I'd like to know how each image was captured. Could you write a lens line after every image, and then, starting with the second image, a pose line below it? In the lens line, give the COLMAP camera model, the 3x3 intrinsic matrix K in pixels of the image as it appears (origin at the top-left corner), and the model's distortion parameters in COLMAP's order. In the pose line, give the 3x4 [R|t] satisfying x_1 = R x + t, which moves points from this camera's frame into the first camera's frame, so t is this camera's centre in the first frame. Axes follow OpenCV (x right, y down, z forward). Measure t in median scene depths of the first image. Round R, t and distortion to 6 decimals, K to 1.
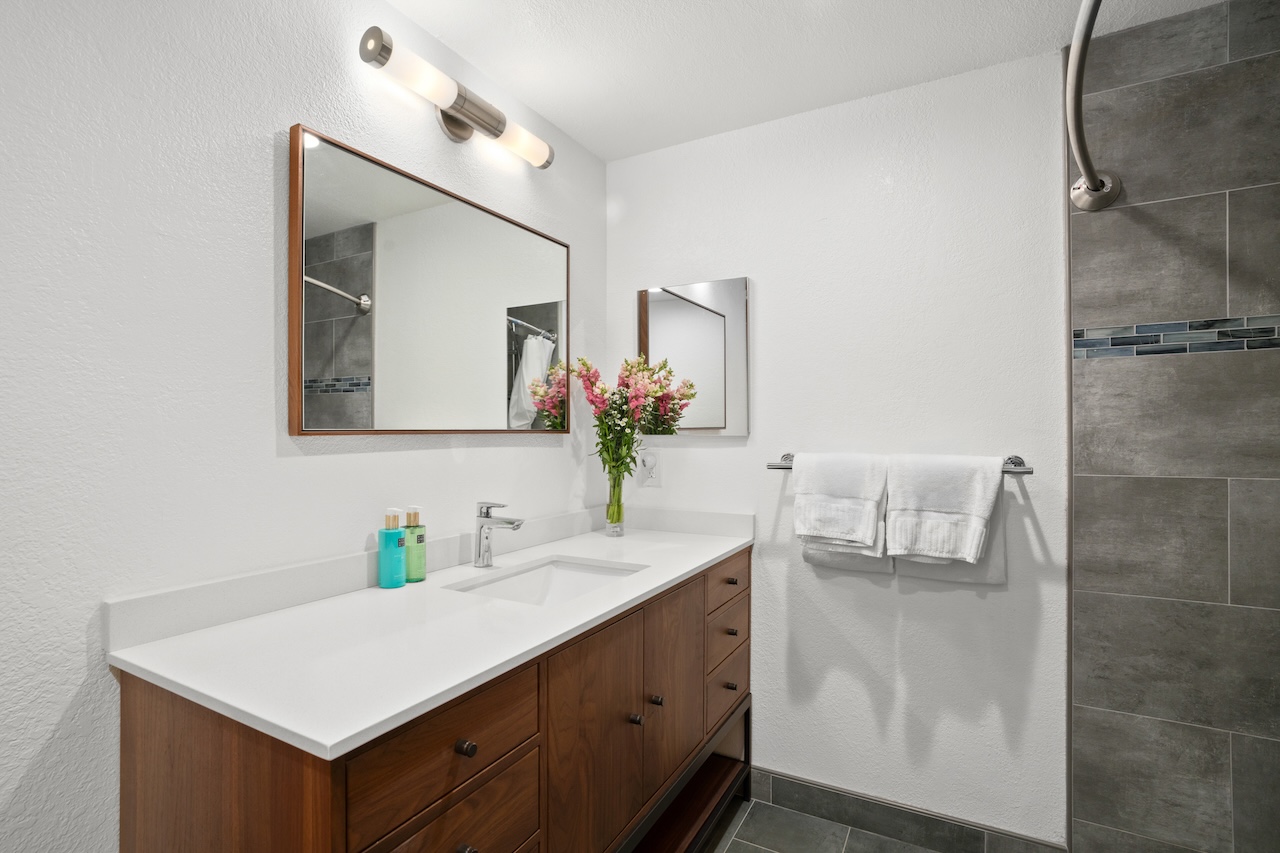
lens RADIAL K [[606.7, 0, 607.2], [0, 606.7, 437.8], [0, 0, 1]] dist [-0.049877, 0.023783]
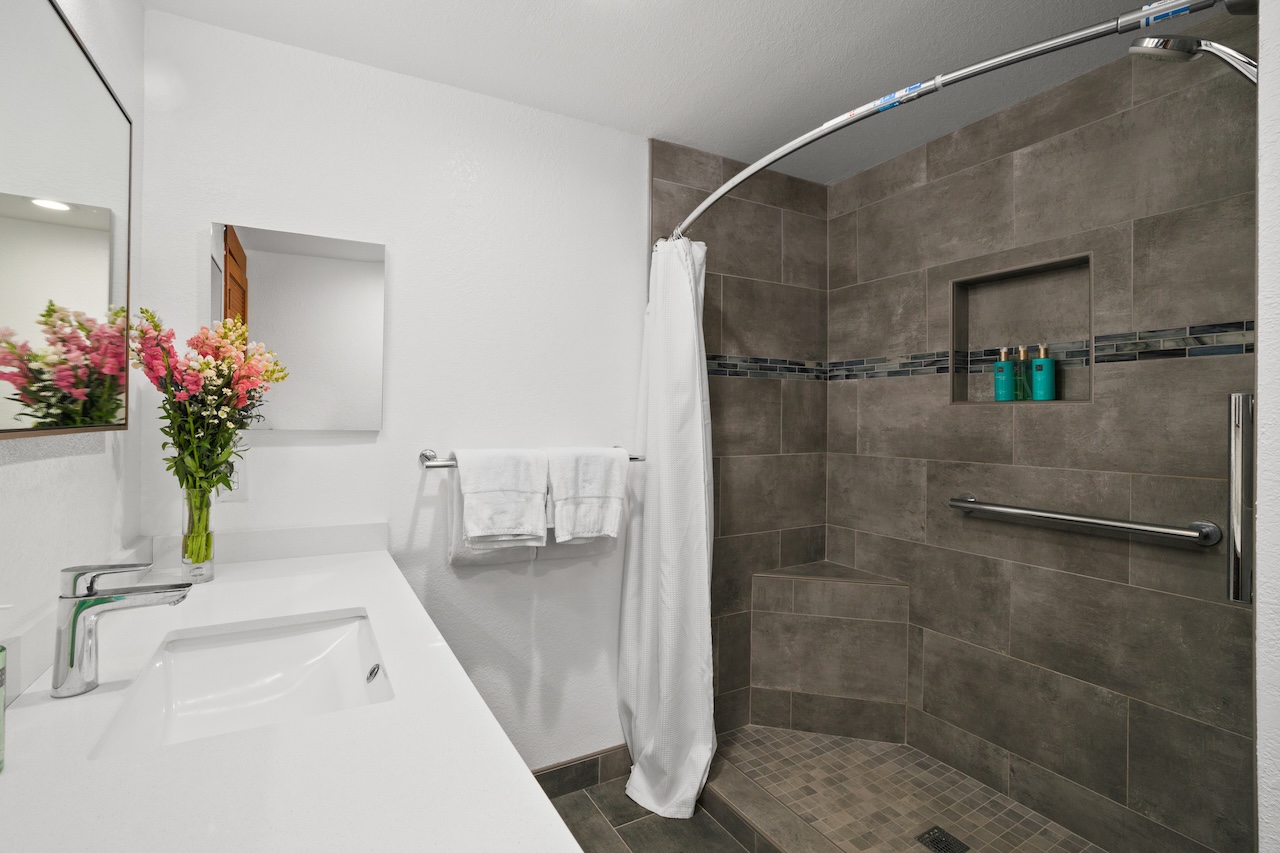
lens RADIAL K [[606.7, 0, 638.4], [0, 606.7, 419.3], [0, 0, 1]] dist [-0.049877, 0.023783]
pose [[0.512704, 0.003986, 0.858556, -0.324313], [-0.005594, 0.999984, -0.001302, -0.020949], [-0.858547, -0.004135, 0.512718, 0.265627]]
